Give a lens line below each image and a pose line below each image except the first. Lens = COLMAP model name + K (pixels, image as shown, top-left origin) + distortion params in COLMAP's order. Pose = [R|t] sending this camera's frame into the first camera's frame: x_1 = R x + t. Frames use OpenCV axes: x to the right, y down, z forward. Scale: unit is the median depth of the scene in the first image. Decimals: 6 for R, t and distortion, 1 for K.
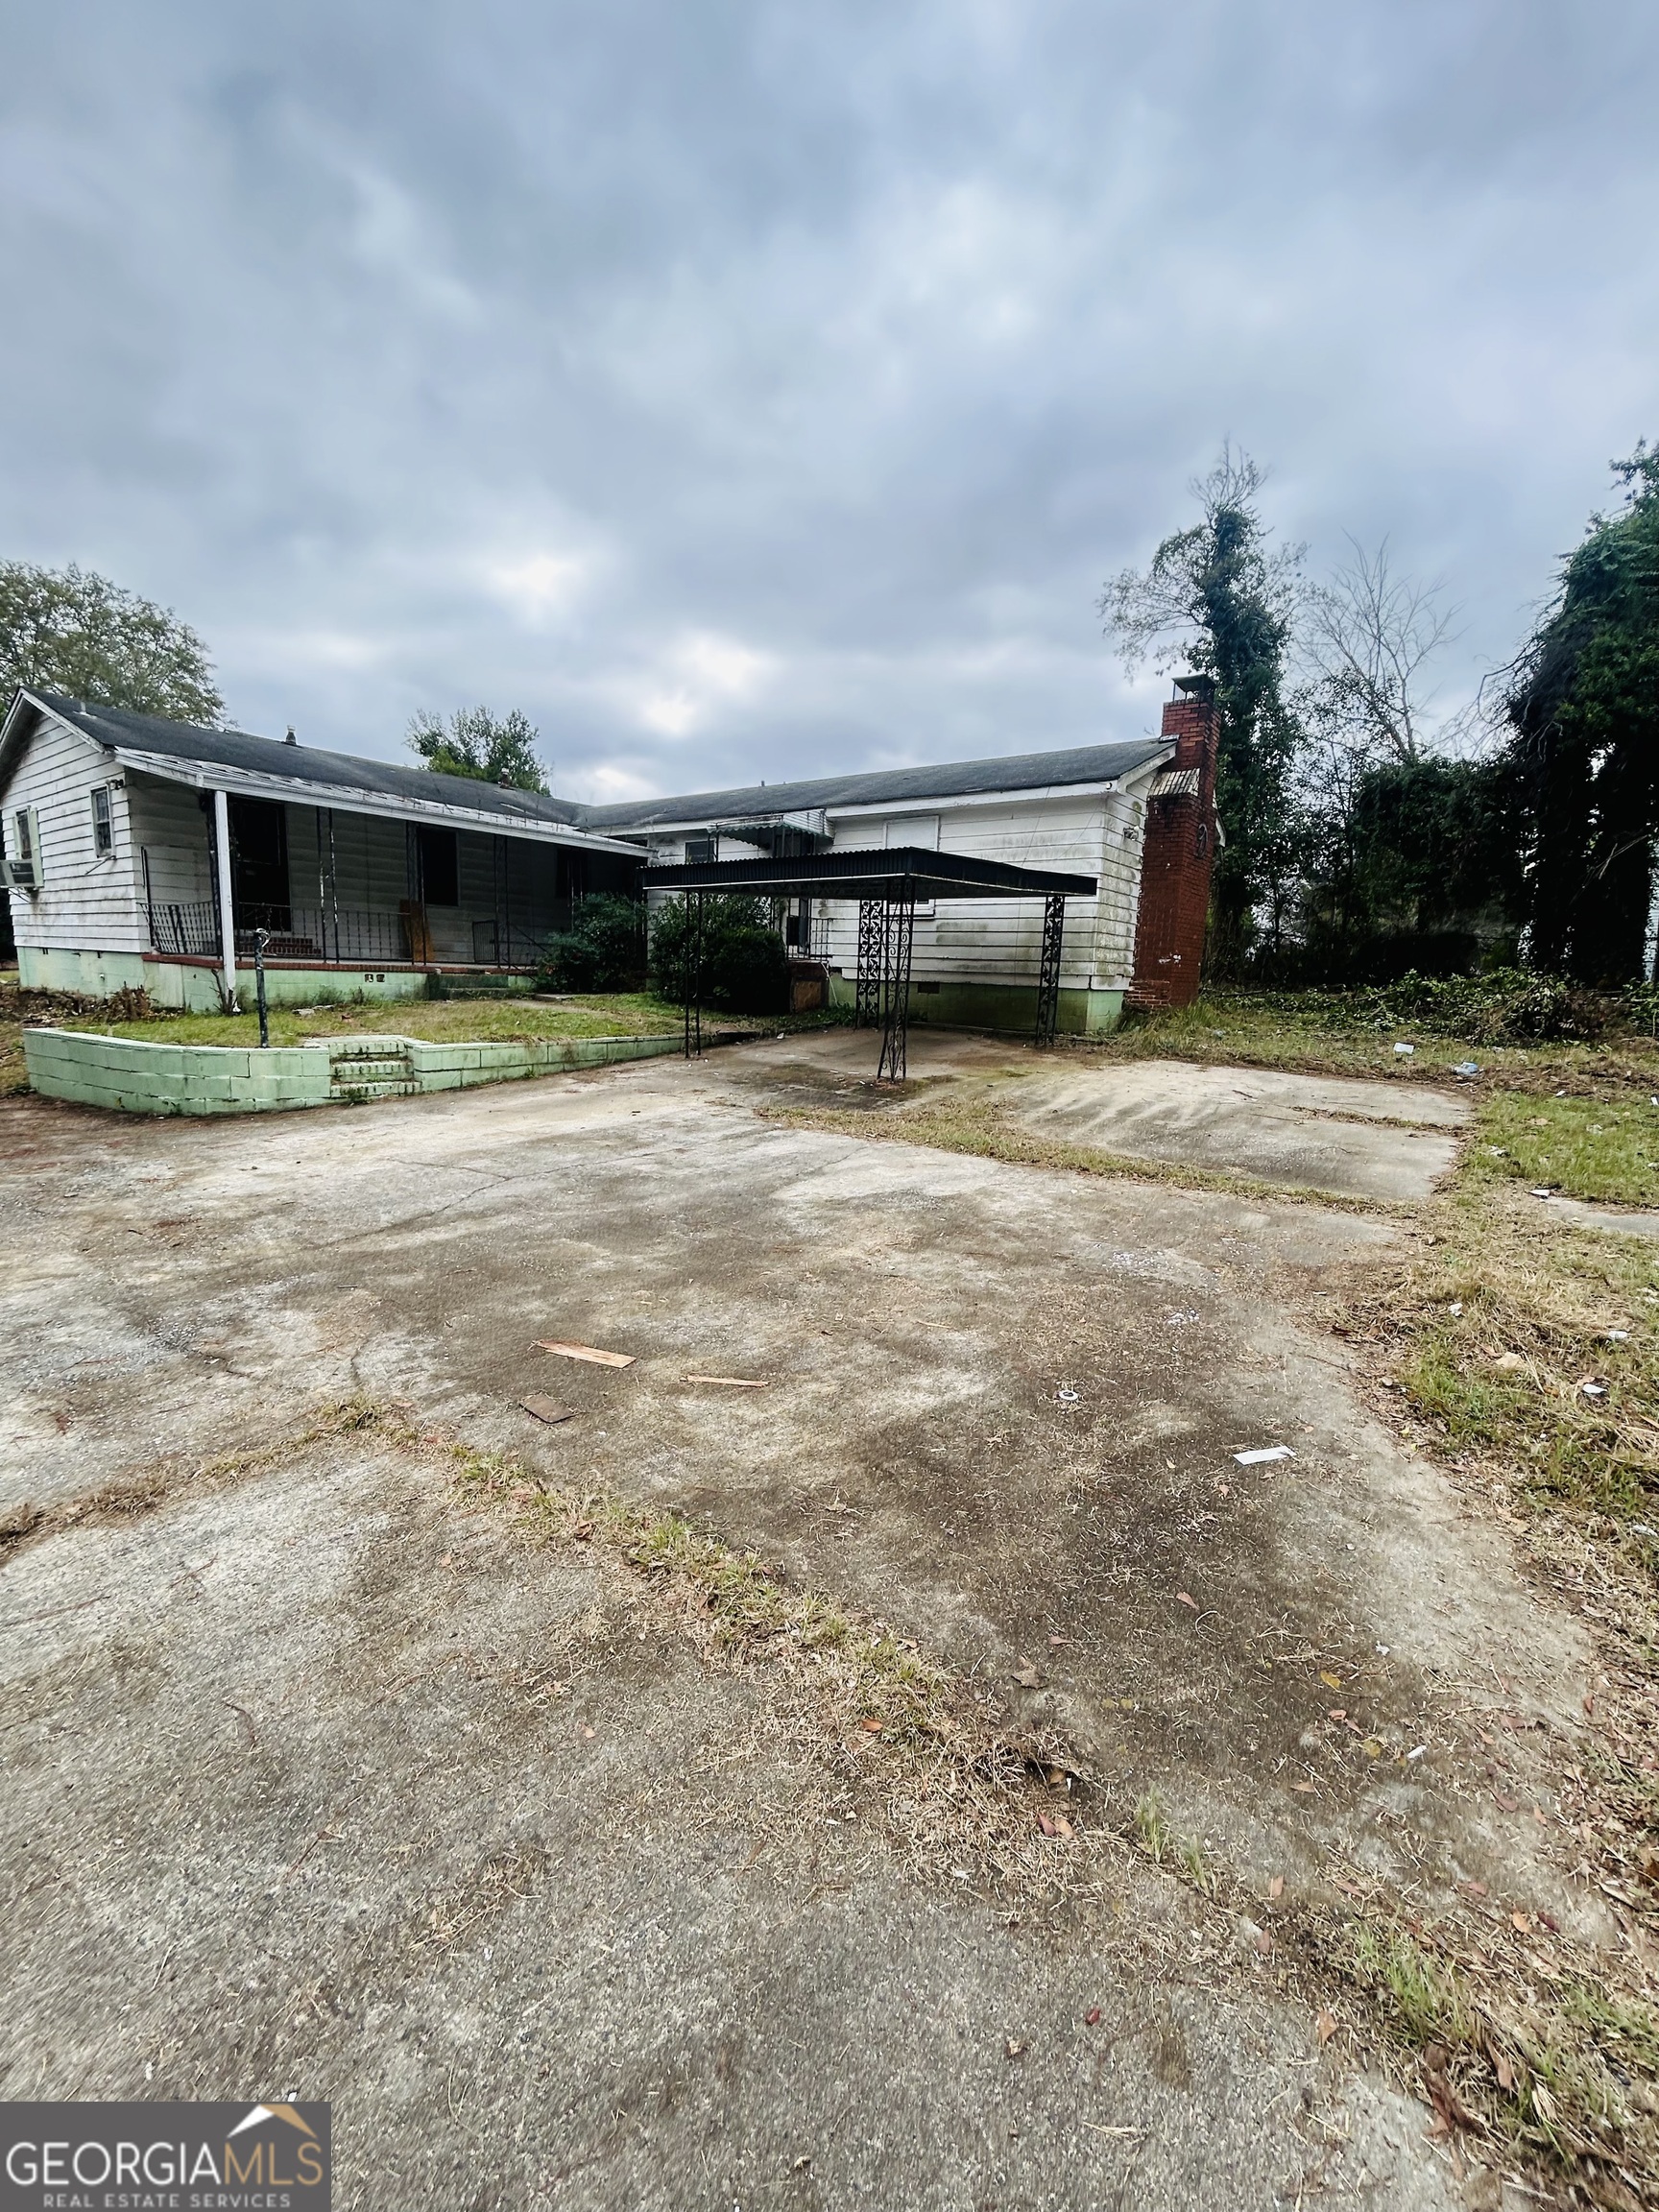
lens RADIAL K [[898.1, 0, 829.1], [0, 898.1, 1102.8], [0, 0, 1]] dist [-0.000095, 0.000690]
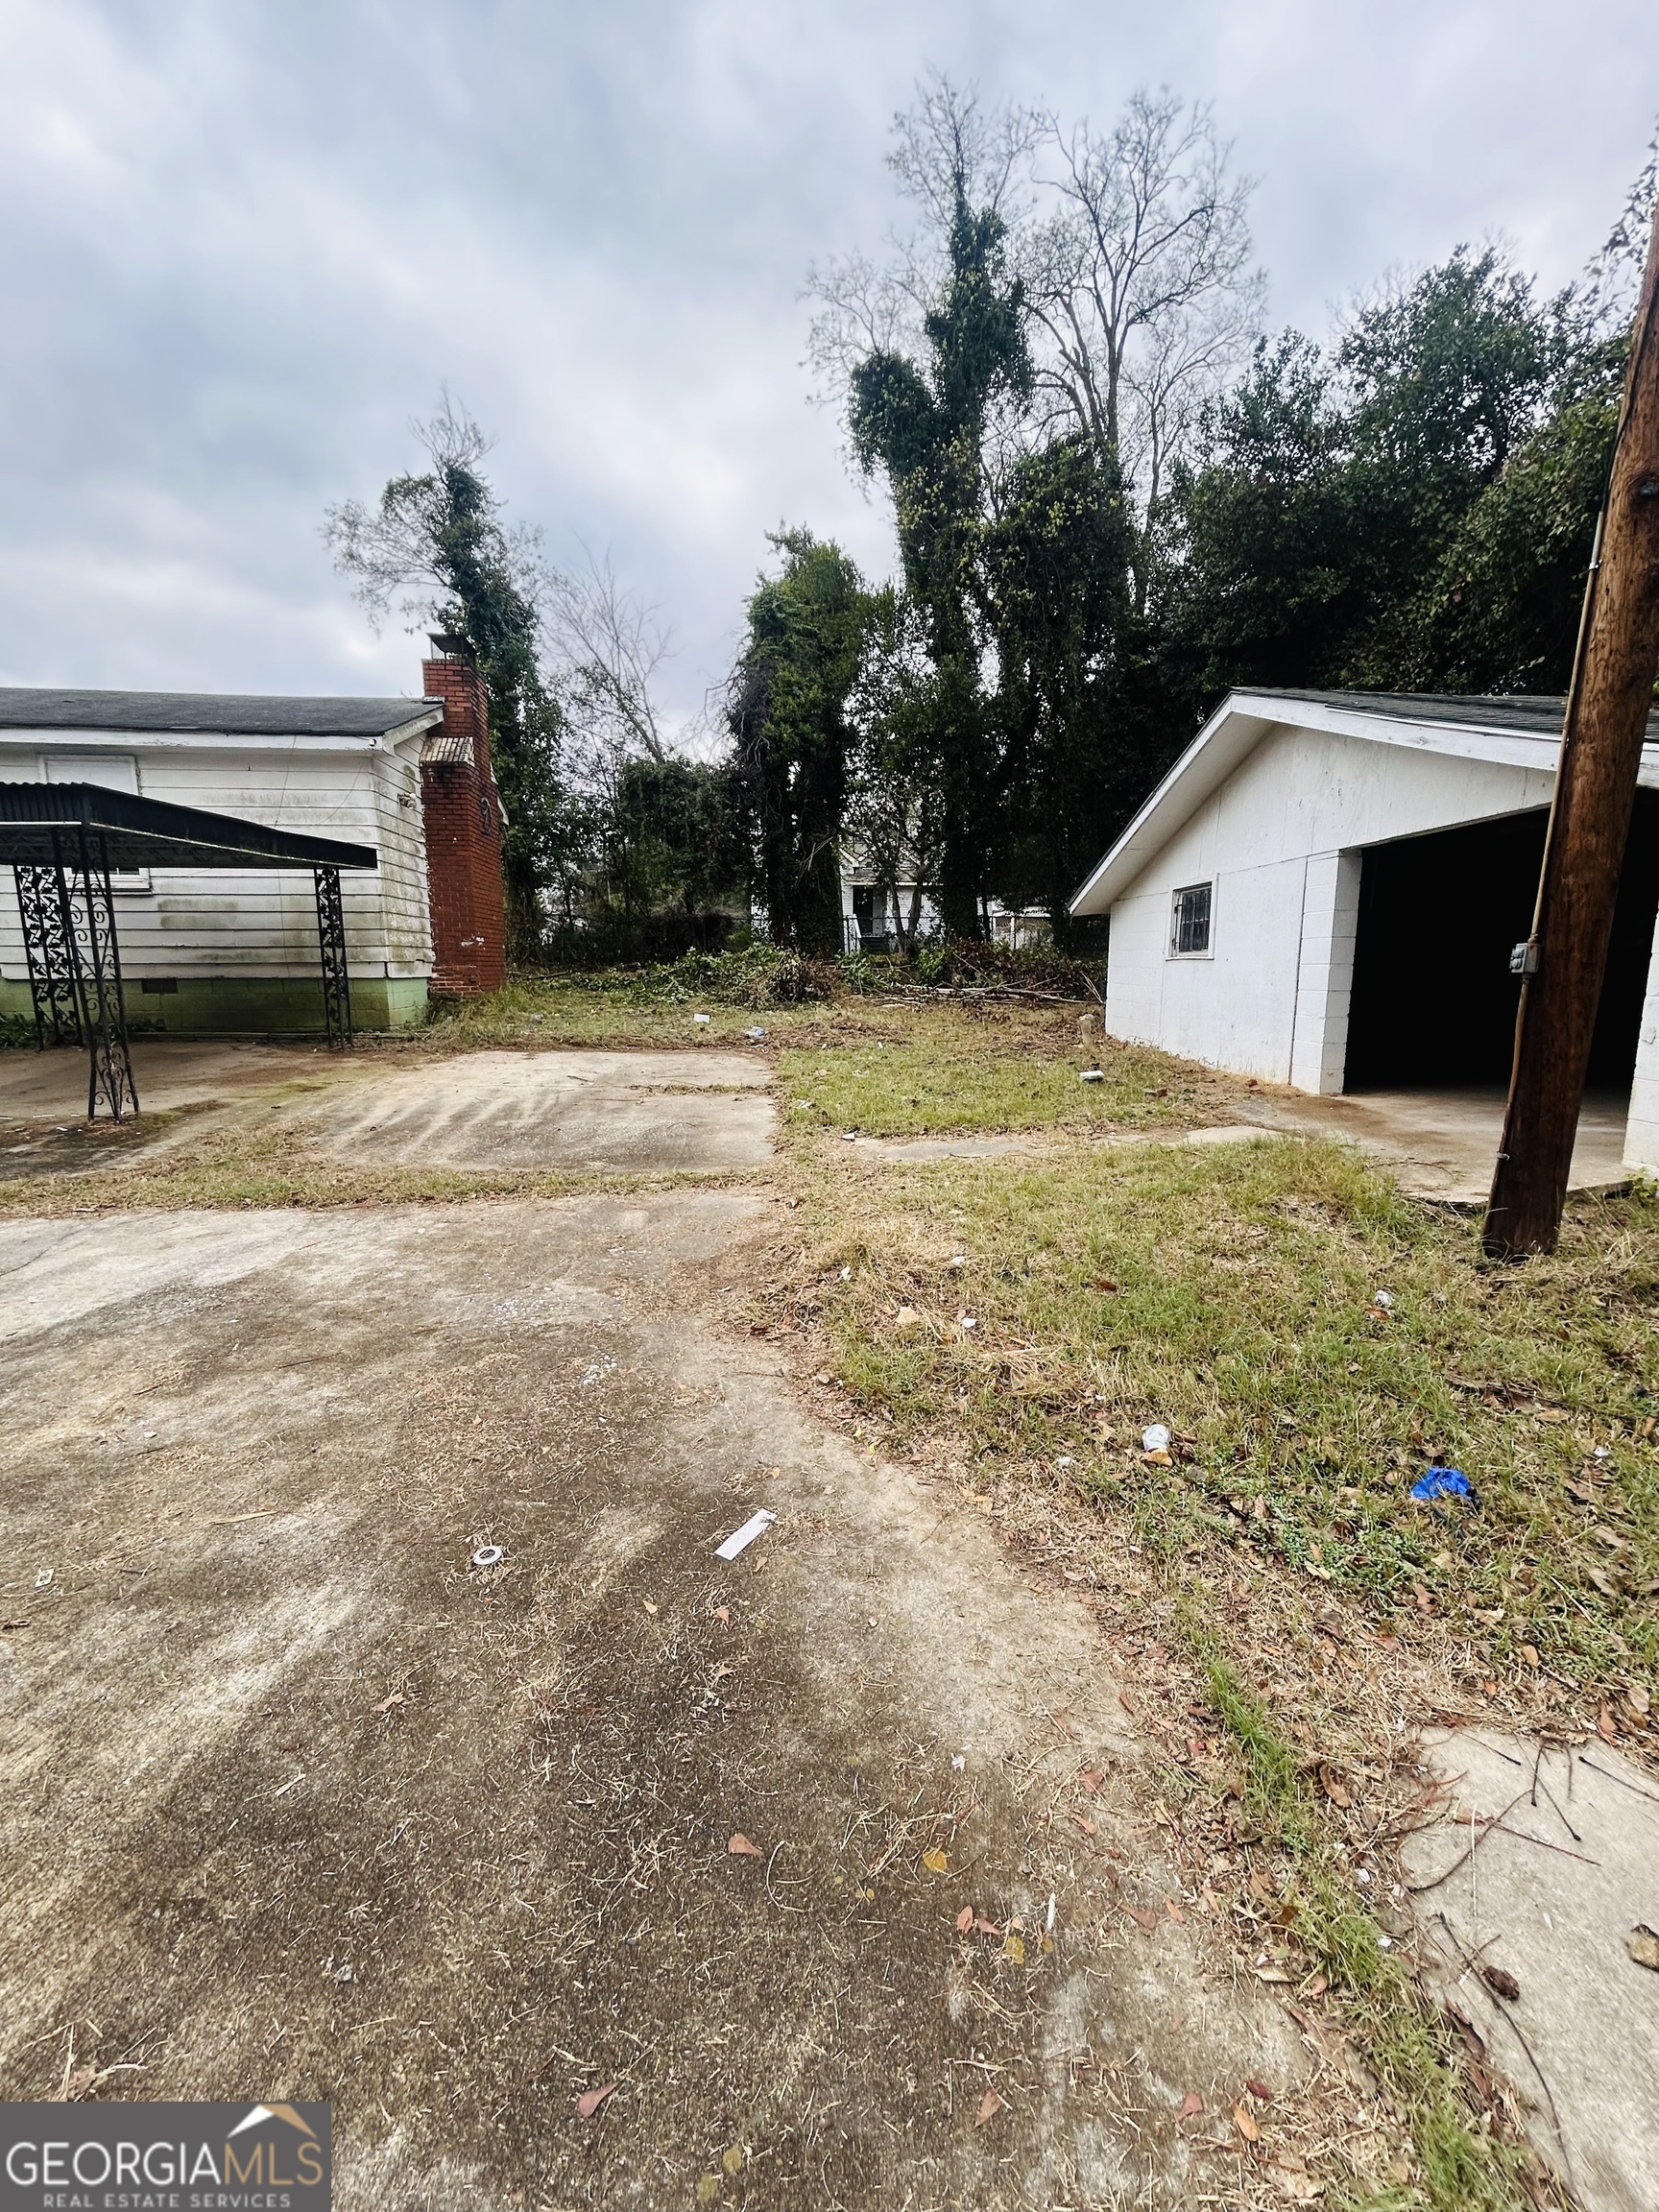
lens RADIAL K [[898.1, 0, 831.5], [0, 898.1, 1105.4], [0, 0, 1]] dist [-0.000095, 0.000690]
pose [[0.734811, -0.141608, 0.663325, 0.024874], [0.129542, 0.989261, 0.067688, -0.016085], [-0.665786, 0.036191, 0.745264, 0.145009]]
